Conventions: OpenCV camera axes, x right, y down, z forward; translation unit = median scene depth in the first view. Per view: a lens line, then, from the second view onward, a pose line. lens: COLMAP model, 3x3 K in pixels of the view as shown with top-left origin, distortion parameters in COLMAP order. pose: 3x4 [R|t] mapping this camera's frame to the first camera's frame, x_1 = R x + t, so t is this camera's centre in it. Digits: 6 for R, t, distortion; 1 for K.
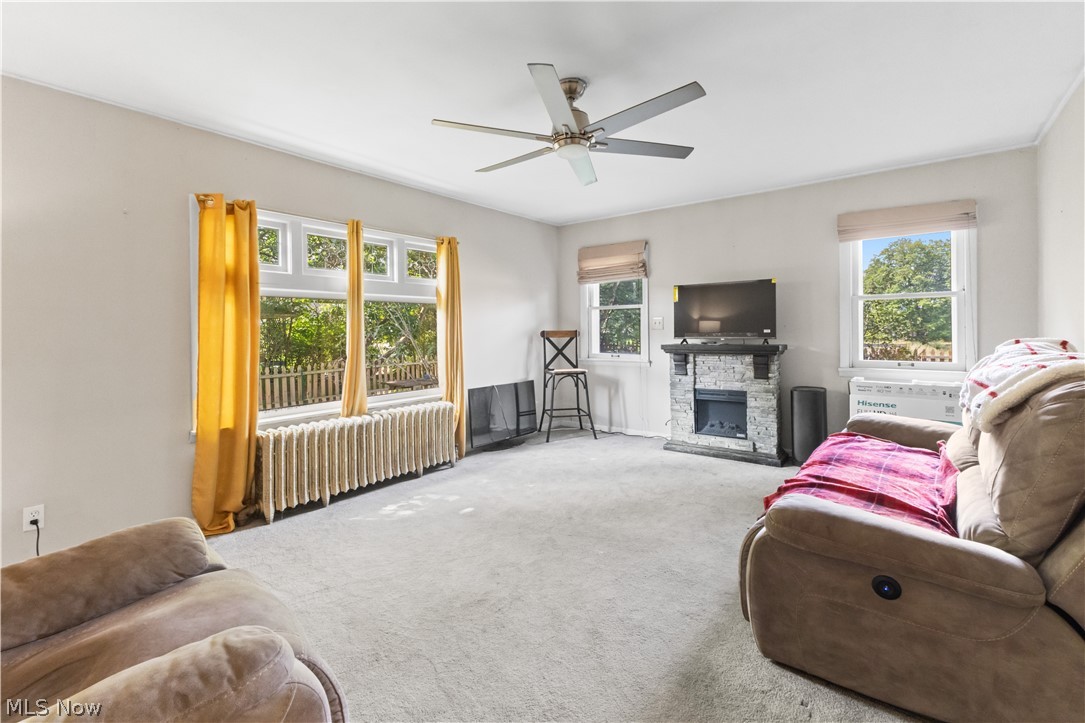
lens RADIAL K [[491.7, 0, 527.2], [0, 491.7, 332.1], [0, 0, 1]] dist [0.004824, -0.001175]
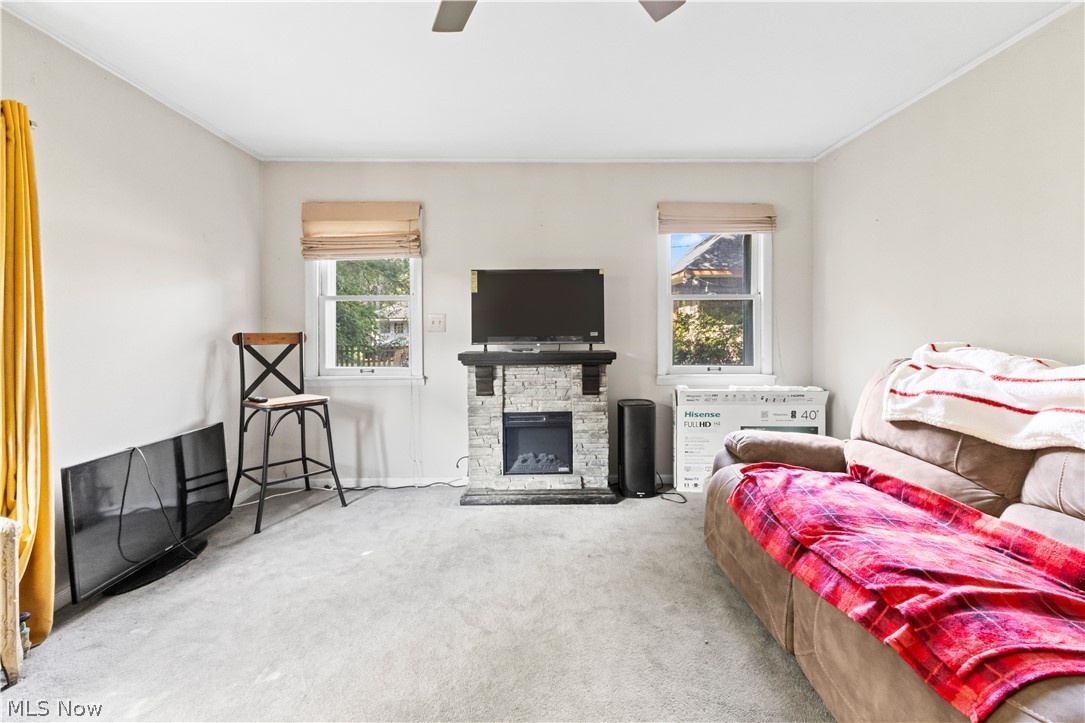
lens RADIAL K [[491.7, 0, 550.3], [0, 491.7, 332.7], [0, 0, 1]] dist [0.004824, -0.001175]
pose [[0.762169, 0.000998, 0.647377, -0.074757], [0.000529, 0.999998, -0.002165, -0.002159], [-0.647378, 0.001993, 0.762167, 0.392795]]
